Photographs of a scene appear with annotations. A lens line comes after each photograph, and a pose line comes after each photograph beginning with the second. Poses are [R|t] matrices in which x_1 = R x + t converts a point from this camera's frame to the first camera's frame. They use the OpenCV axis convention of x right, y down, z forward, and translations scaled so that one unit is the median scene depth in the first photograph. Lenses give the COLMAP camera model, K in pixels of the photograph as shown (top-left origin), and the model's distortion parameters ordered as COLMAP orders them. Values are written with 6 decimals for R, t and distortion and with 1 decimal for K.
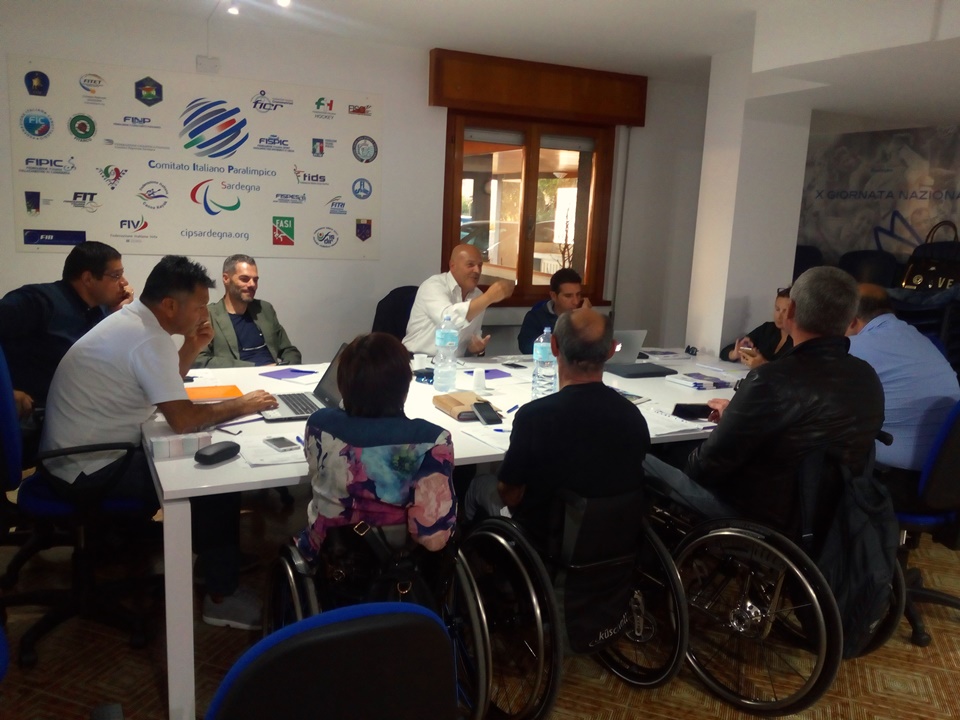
lens RADIAL K [[797.1, 0, 487.7], [0, 797.1, 362.0], [0, 0, 1]] dist [0.055499, -0.113998]
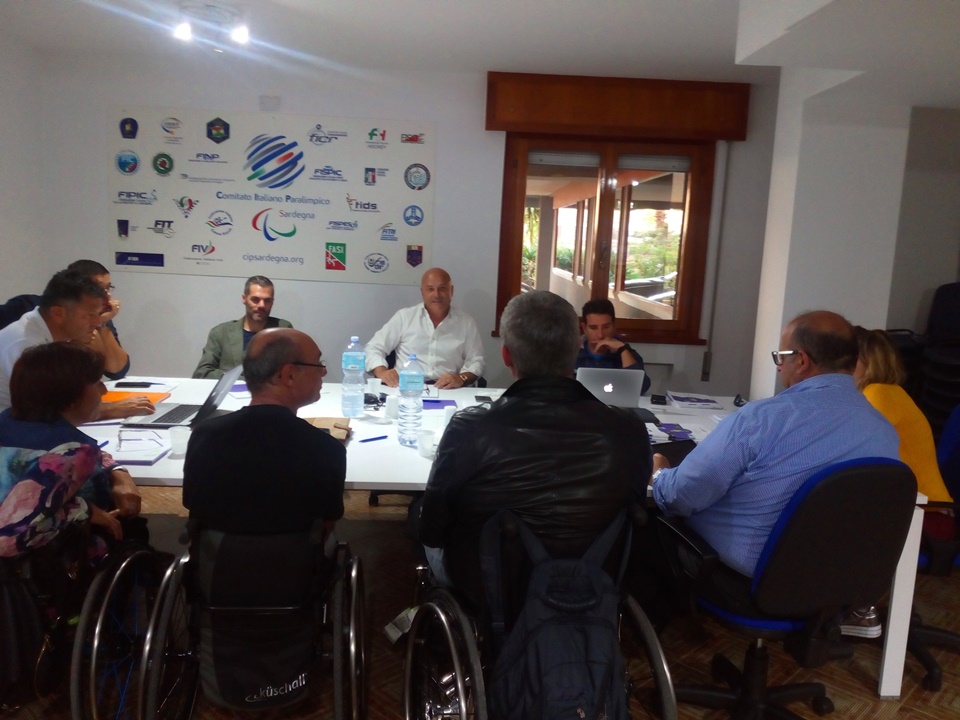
lens RADIAL K [[797.1, 0, 499.3], [0, 797.1, 353.5], [0, 0, 1]] dist [0.055499, -0.113998]
pose [[0.914909, 0.059884, -0.399194, 0.367089], [-0.077876, 0.996542, -0.028989, -0.023655], [0.396077, 0.057610, 0.916408, 0.136113]]
